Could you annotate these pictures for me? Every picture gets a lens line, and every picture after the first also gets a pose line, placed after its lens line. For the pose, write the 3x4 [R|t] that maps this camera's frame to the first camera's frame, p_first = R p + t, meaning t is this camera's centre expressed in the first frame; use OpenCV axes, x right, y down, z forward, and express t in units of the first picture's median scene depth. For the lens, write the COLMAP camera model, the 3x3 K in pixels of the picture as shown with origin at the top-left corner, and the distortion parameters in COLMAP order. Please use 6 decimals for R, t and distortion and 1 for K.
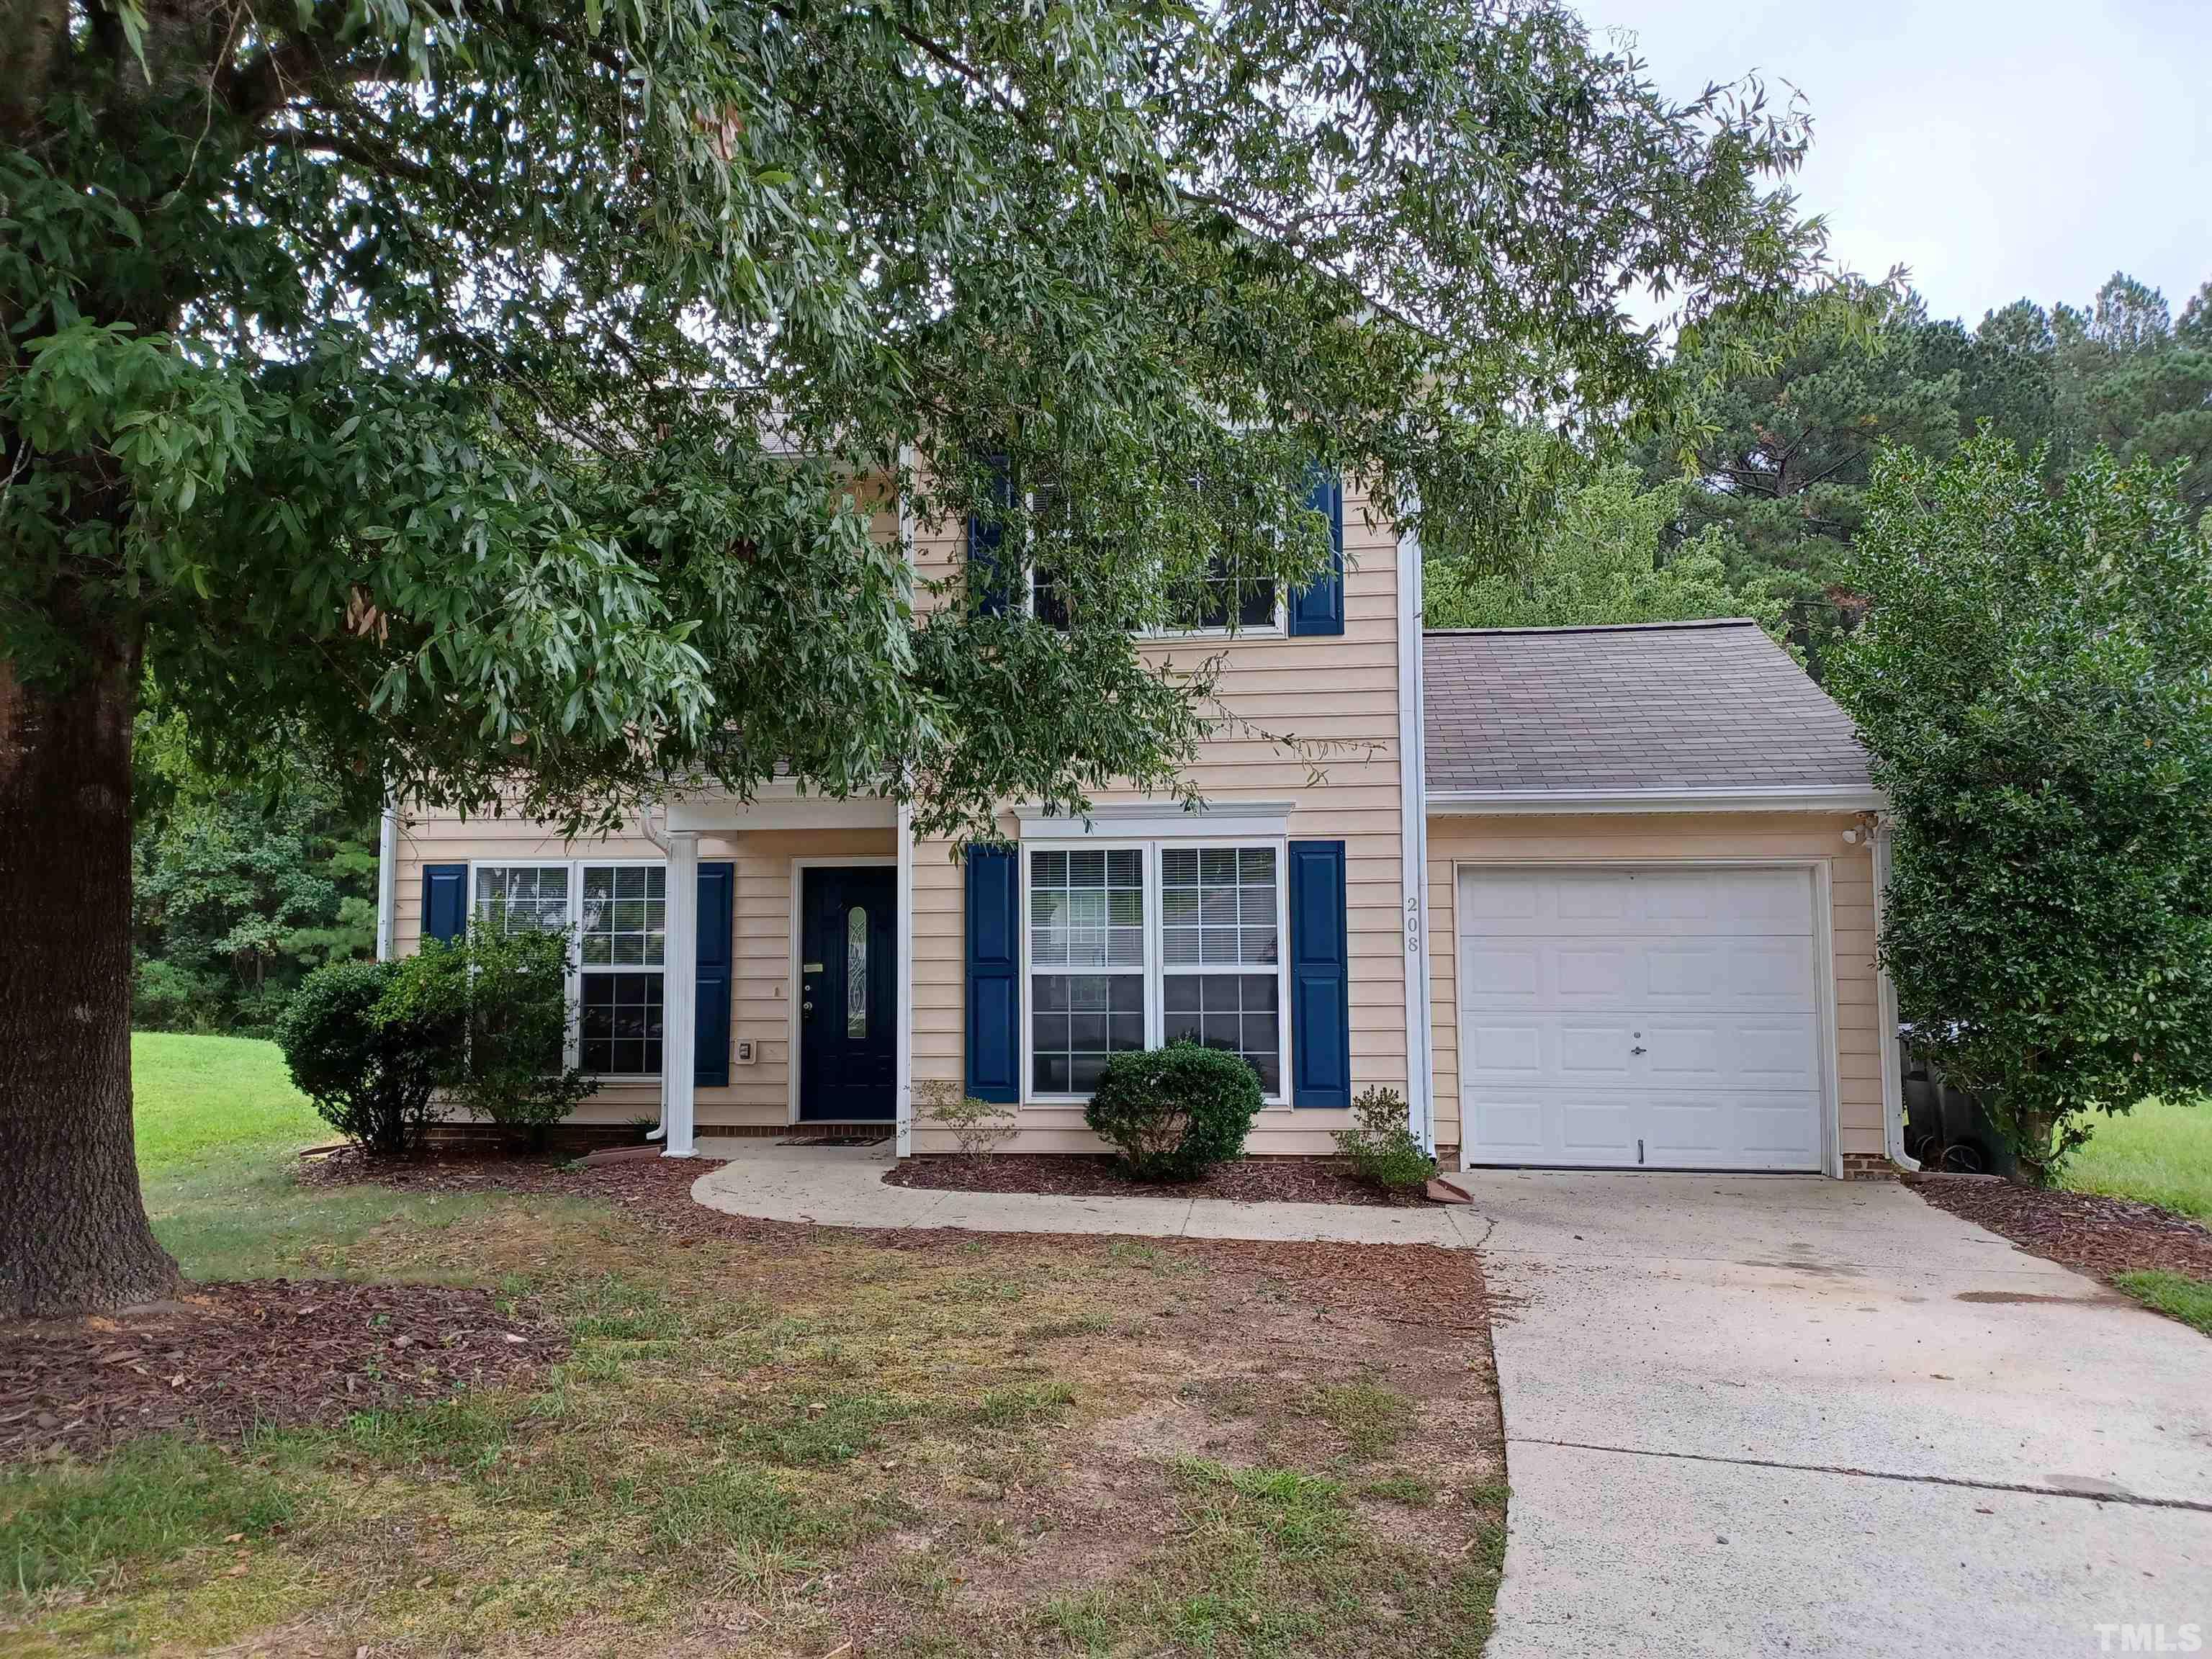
lens RADIAL K [[1598.5, 0, 1037.1], [0, 1598.5, 836.0], [0, 0, 1]] dist [0.051545, -0.024715]
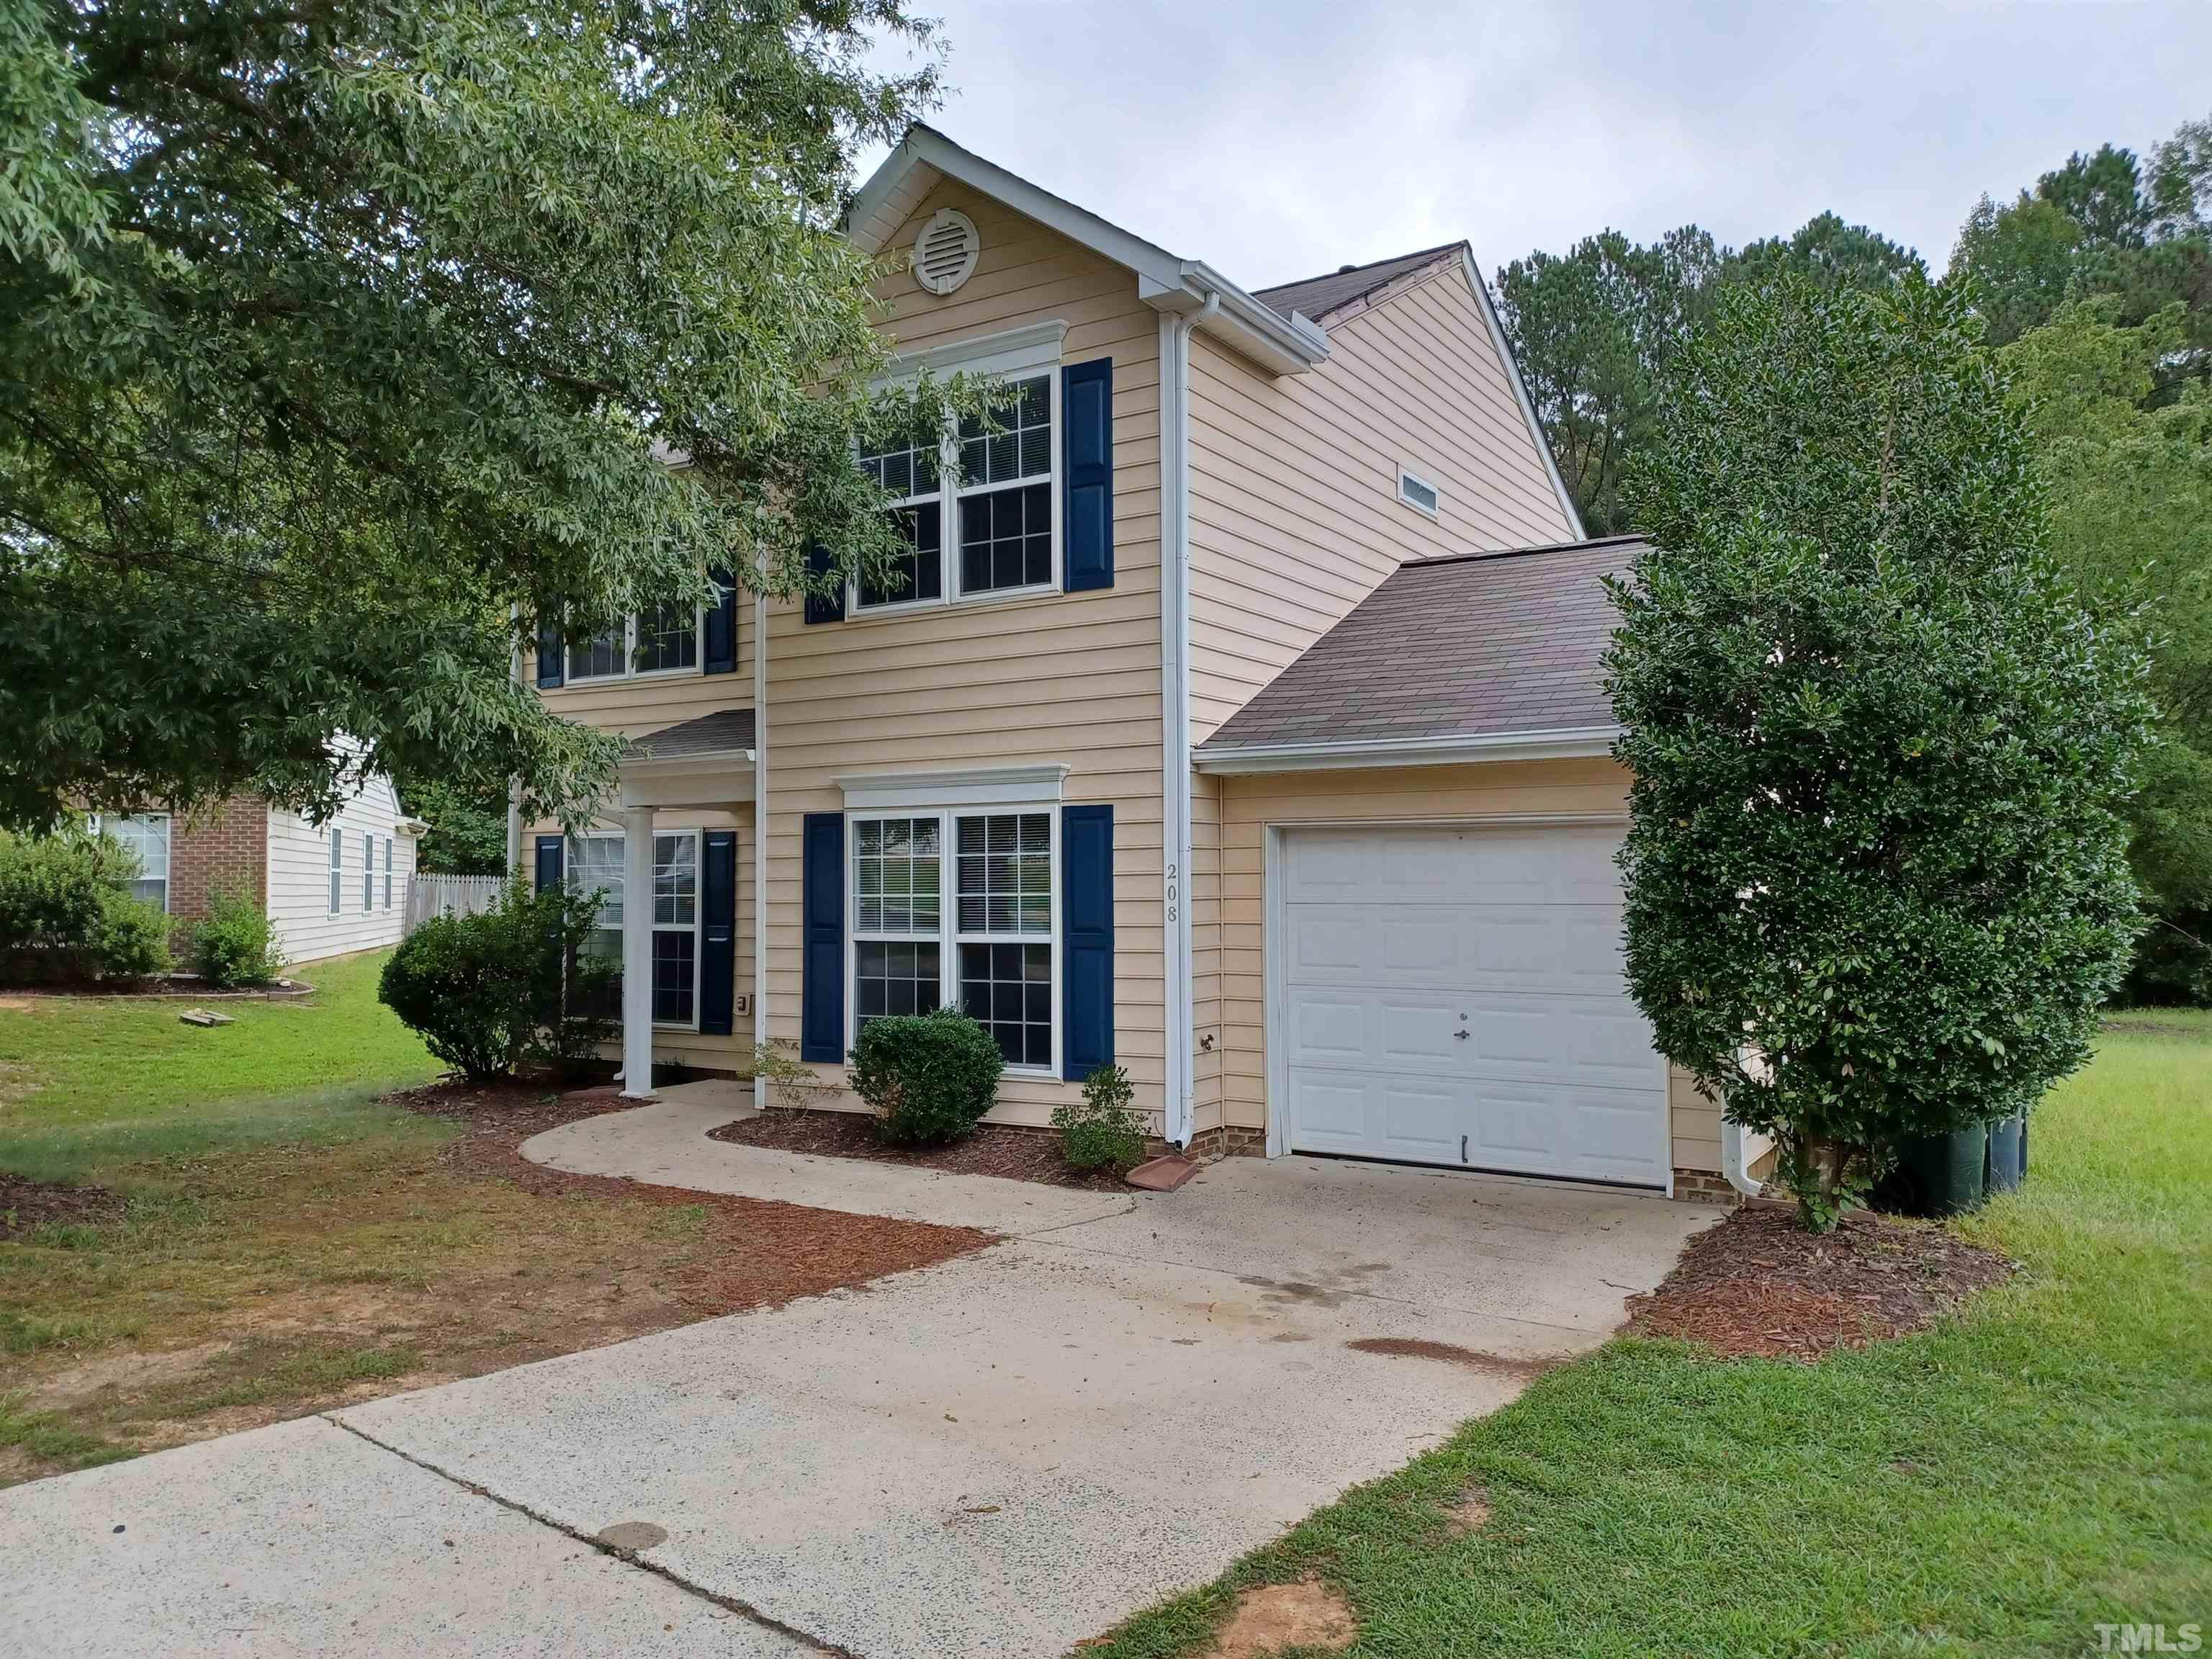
lens RADIAL K [[1598.5, 0, 1102.0], [0, 1598.5, 827.8], [0, 0, 1]] dist [0.051545, -0.024715]
pose [[0.907617, -0.015780, -0.419502, 0.581393], [0.029918, 0.999184, 0.027146, -0.009318], [0.418731, -0.037189, 0.907348, 0.133650]]
